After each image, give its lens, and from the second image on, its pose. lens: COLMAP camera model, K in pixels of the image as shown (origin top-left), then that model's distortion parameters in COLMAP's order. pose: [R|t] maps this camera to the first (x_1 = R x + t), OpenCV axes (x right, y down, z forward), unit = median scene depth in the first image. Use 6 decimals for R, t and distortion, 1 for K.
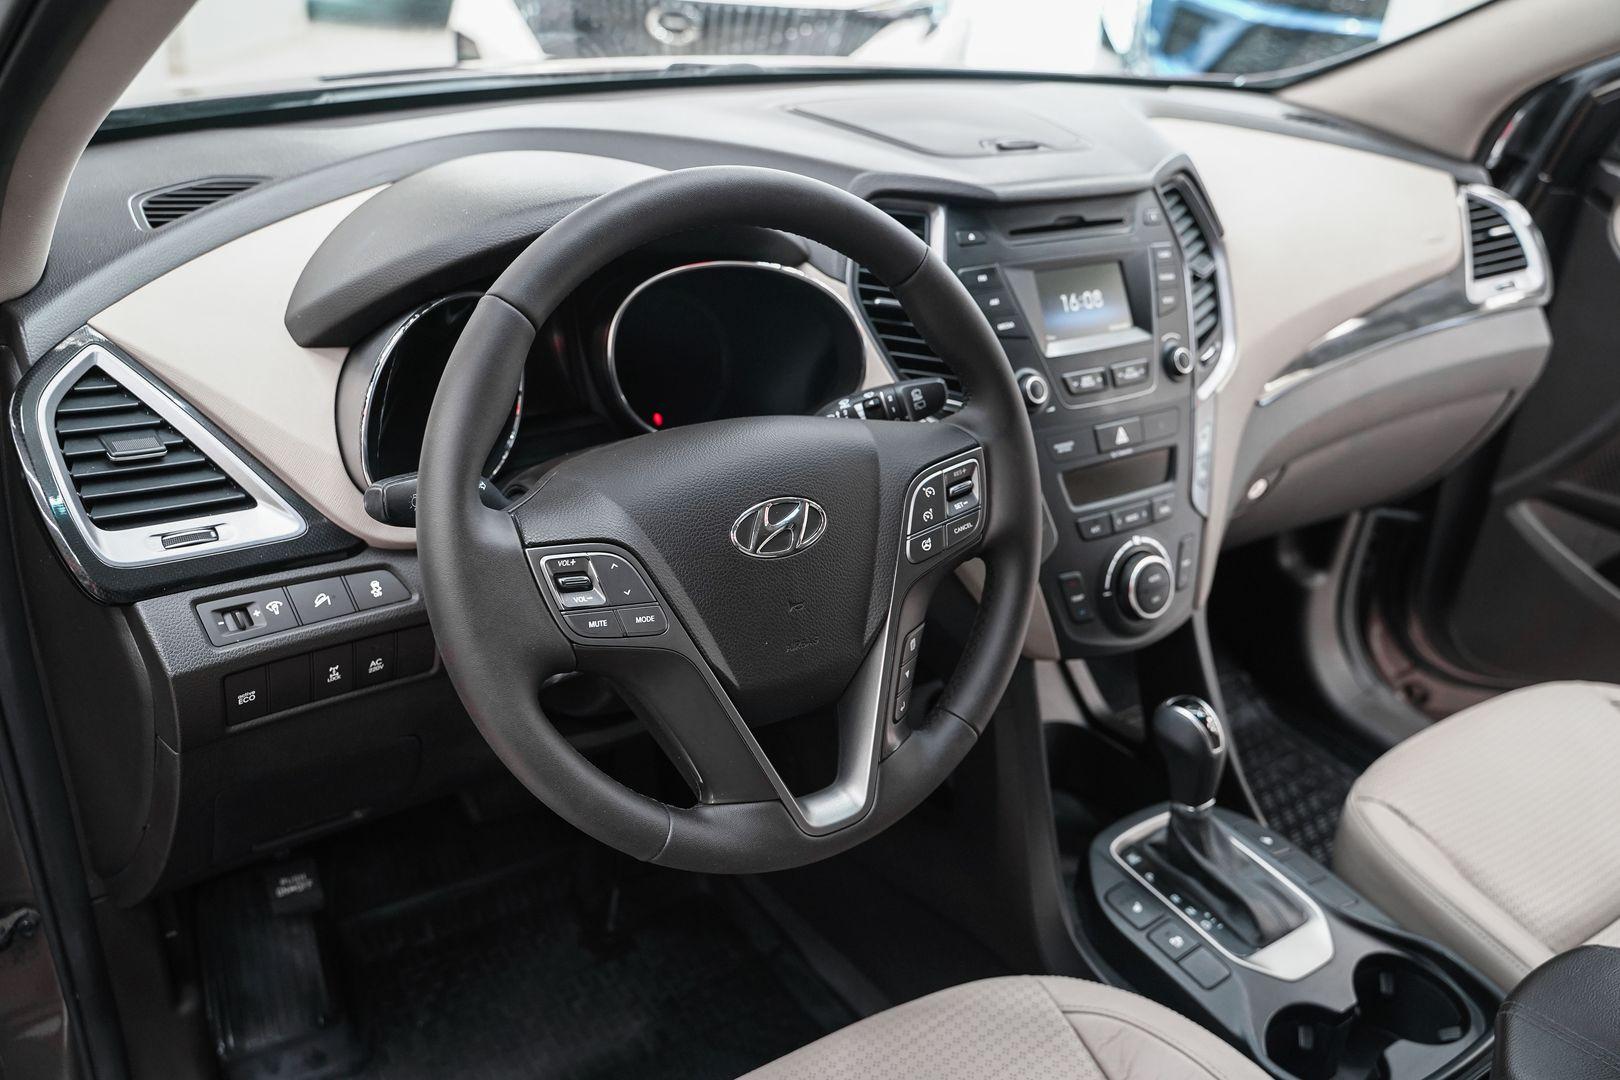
lens RADIAL K [[1352.1, 0, 820.4], [0, 1352.1, 528.4], [0, 0, 1]] dist [-0.125761, 0.106082]
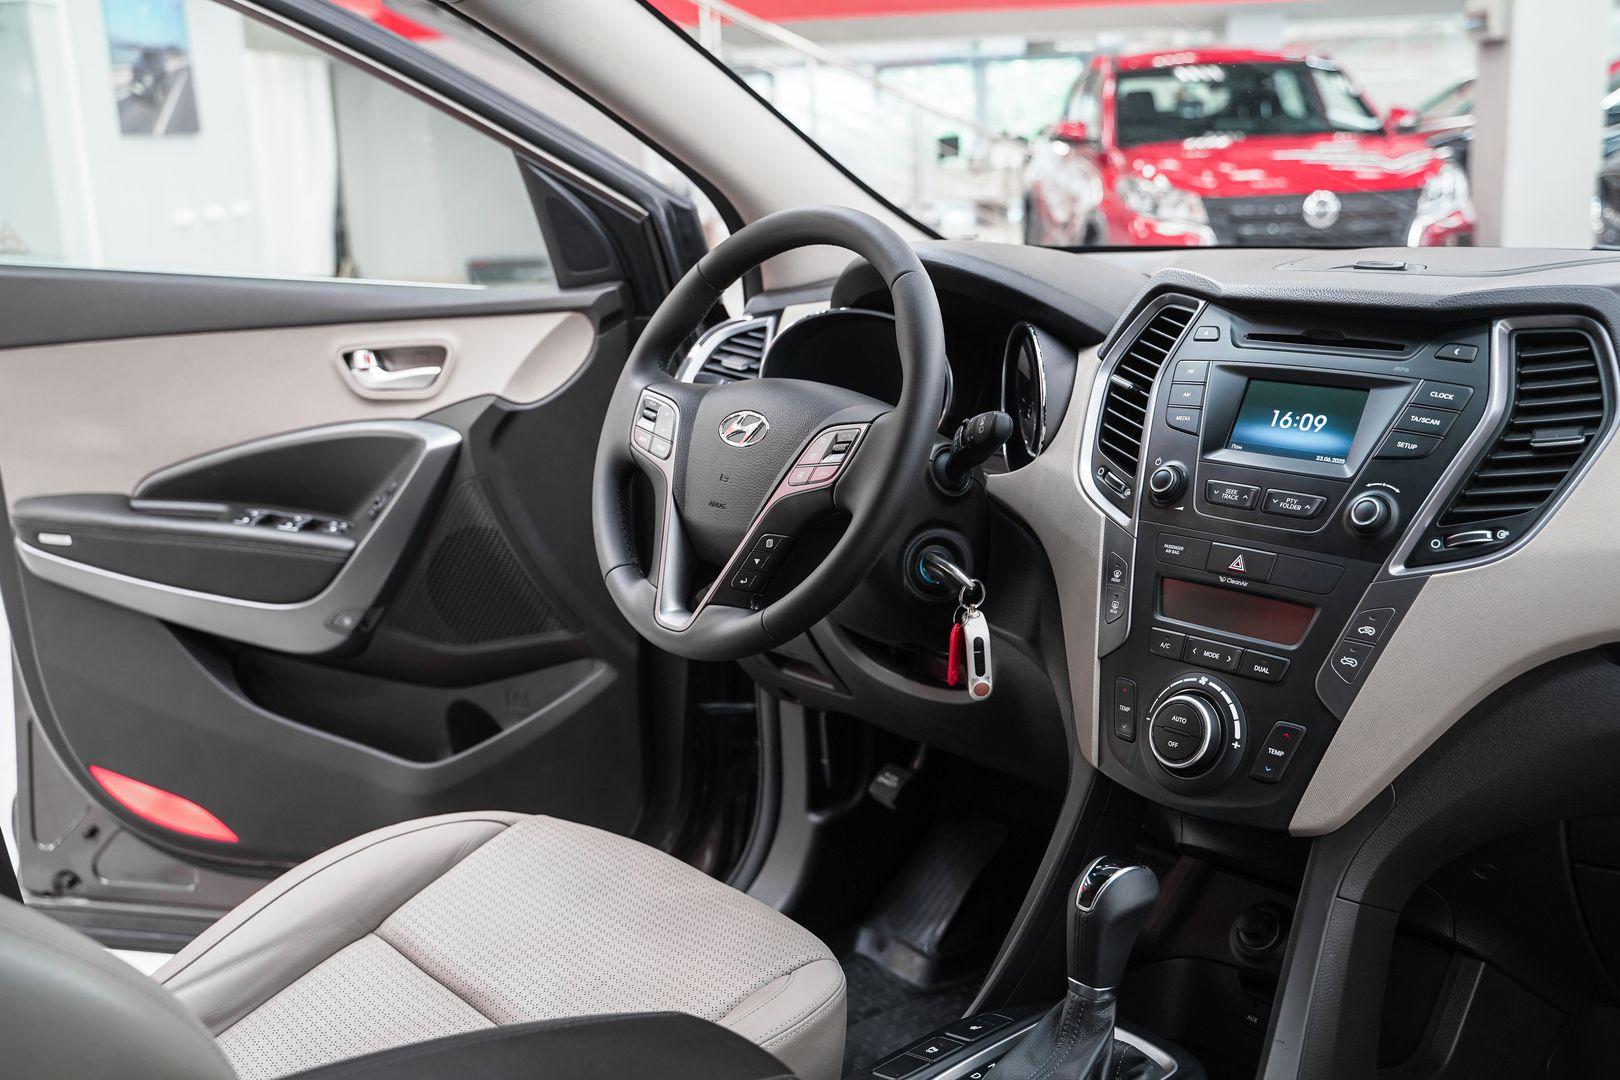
lens RADIAL K [[1711.8, 0, 787.2], [0, 1711.8, 511.5], [0, 0, 1]] dist [-0.025714, 0.000000]
pose [[0.091101, 0.119419, -0.988655, 1.241400], [-0.432333, 0.899088, 0.068762, -0.046691], [0.897100, 0.421164, 0.133537, 0.556443]]
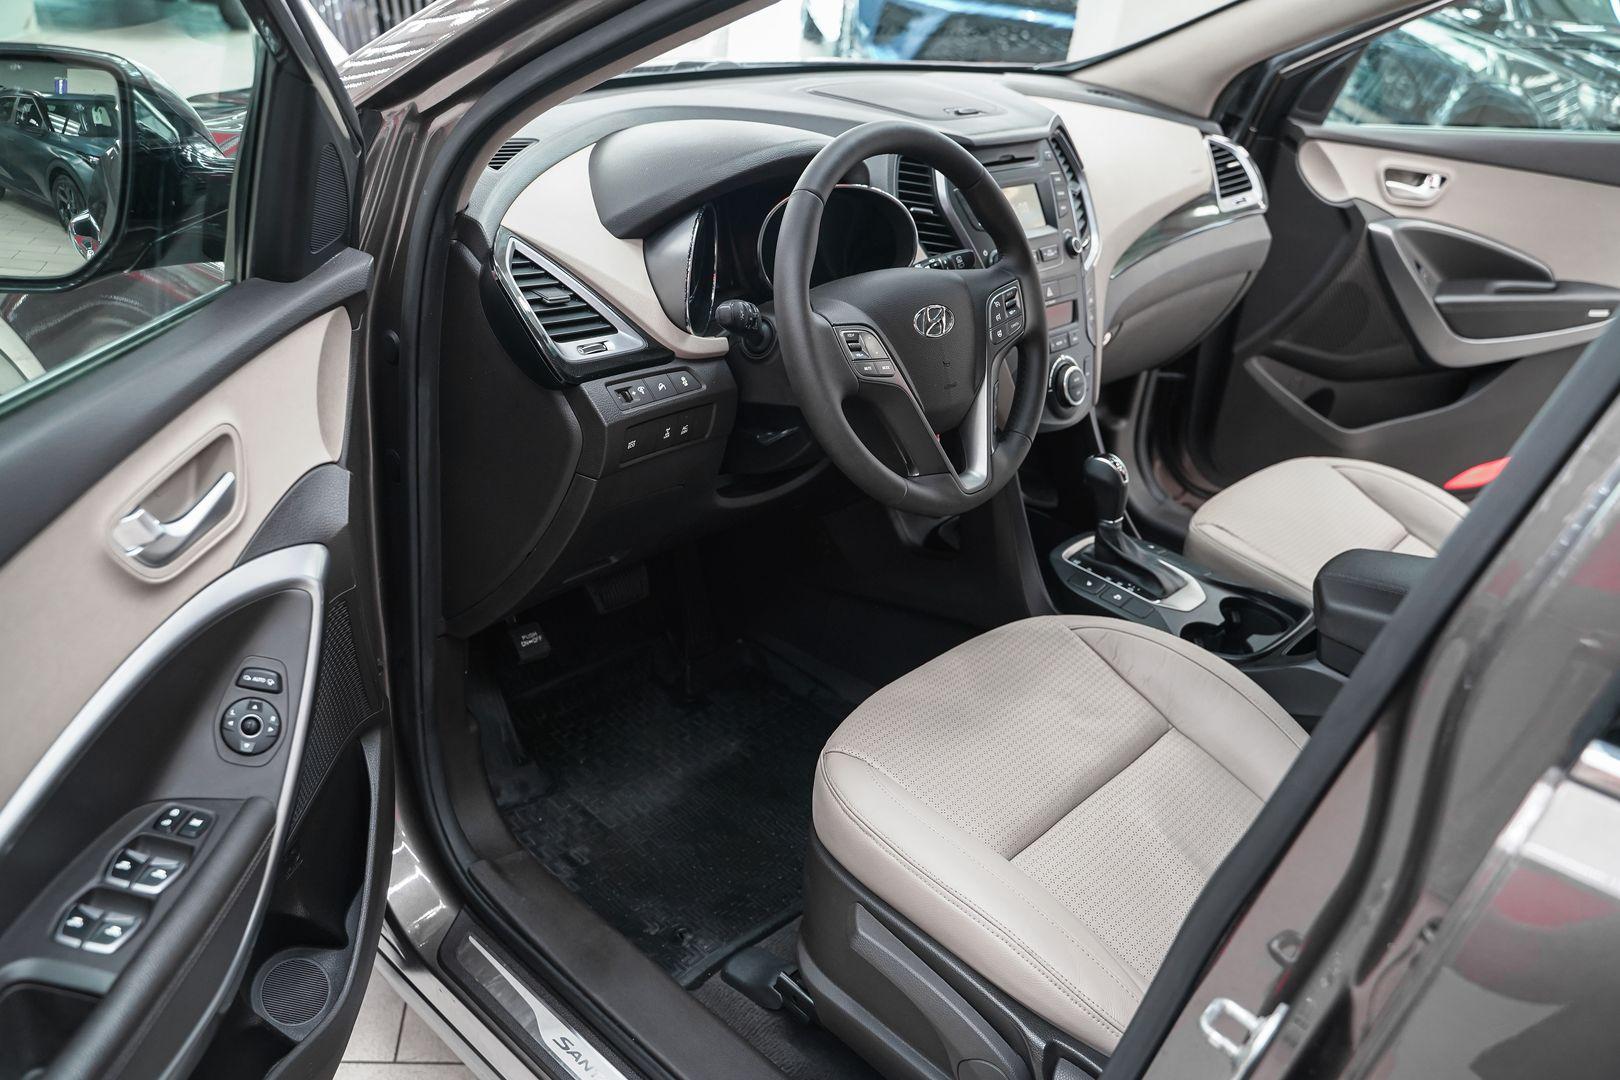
lens RADIAL K [[1352.1, 0, 819.5], [0, 1352.1, 530.4], [0, 0, 1]] dist [-0.125761, 0.106082]
pose [[0.971233, -0.090688, 0.220185, -0.403593], [0.088978, 0.995876, 0.017694, 0.155474], [-0.220882, 0.002407, 0.975298, -0.475949]]
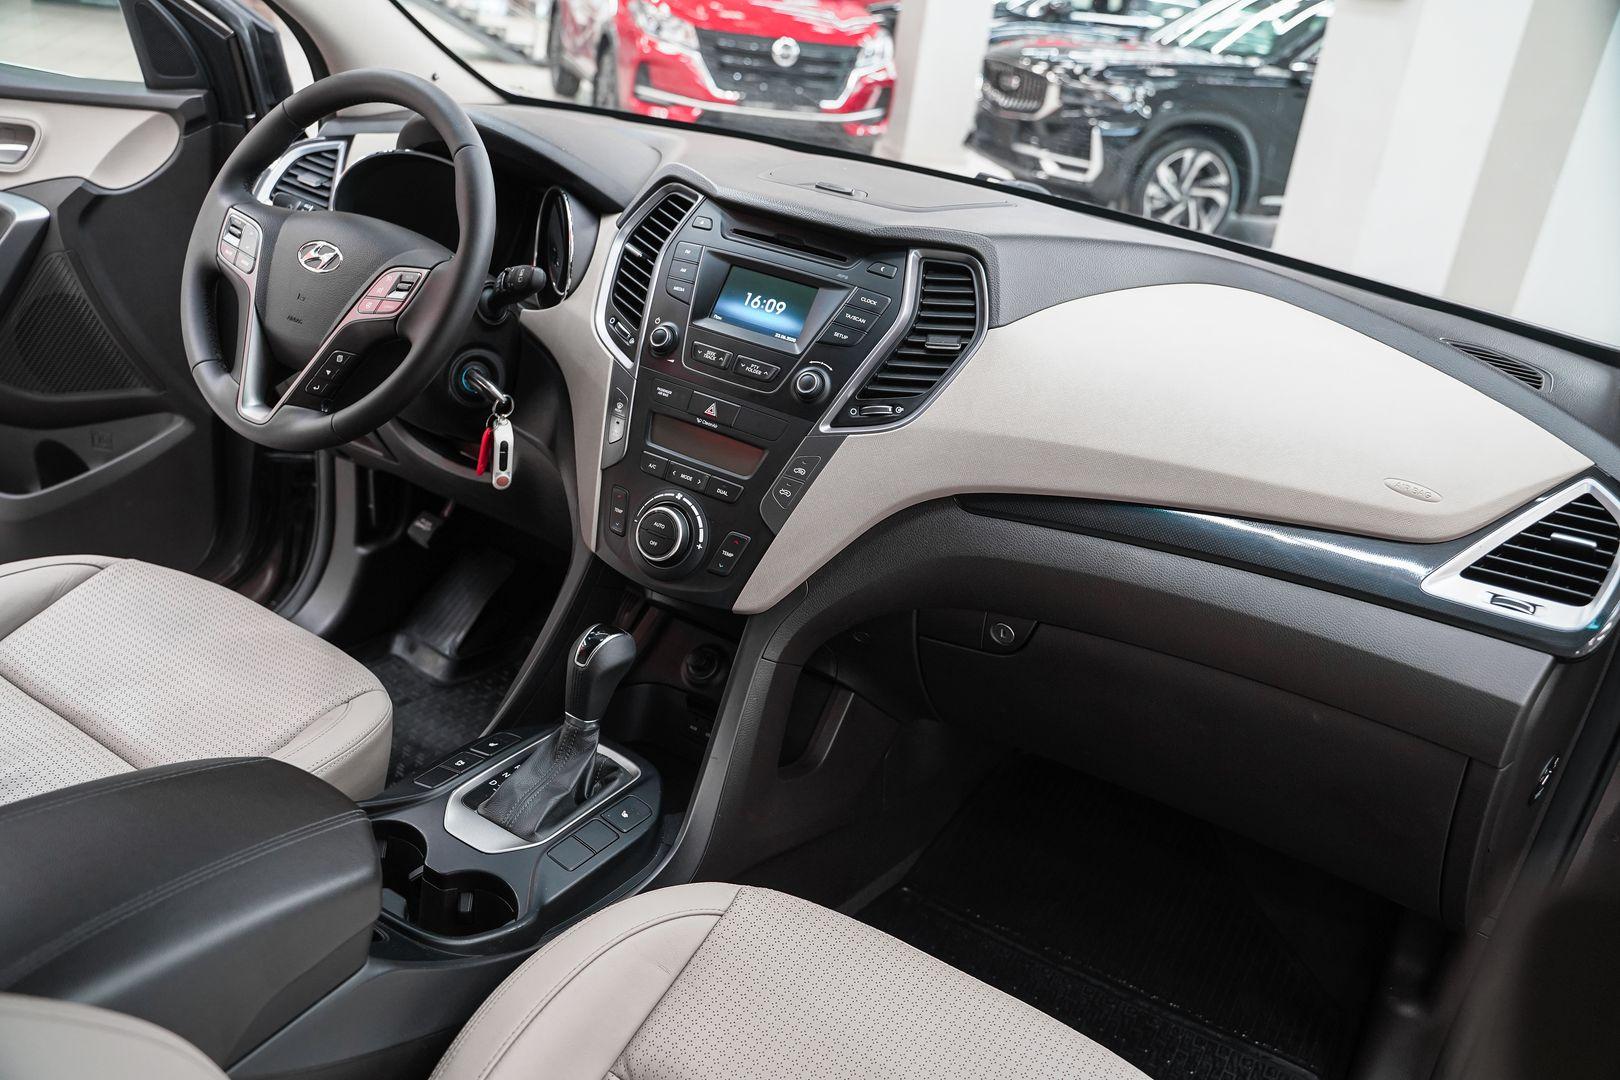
lens RADIAL K [[1352.1, 0, 825.4], [0, 1352.1, 545.7], [0, 0, 1]] dist [-0.125761, 0.106082]
pose [[0.411258, 0.334371, -0.847976, 1.238752], [-0.518156, 0.851120, 0.084311, -0.113172], [0.749920, 0.404710, 0.523287, 0.497066]]
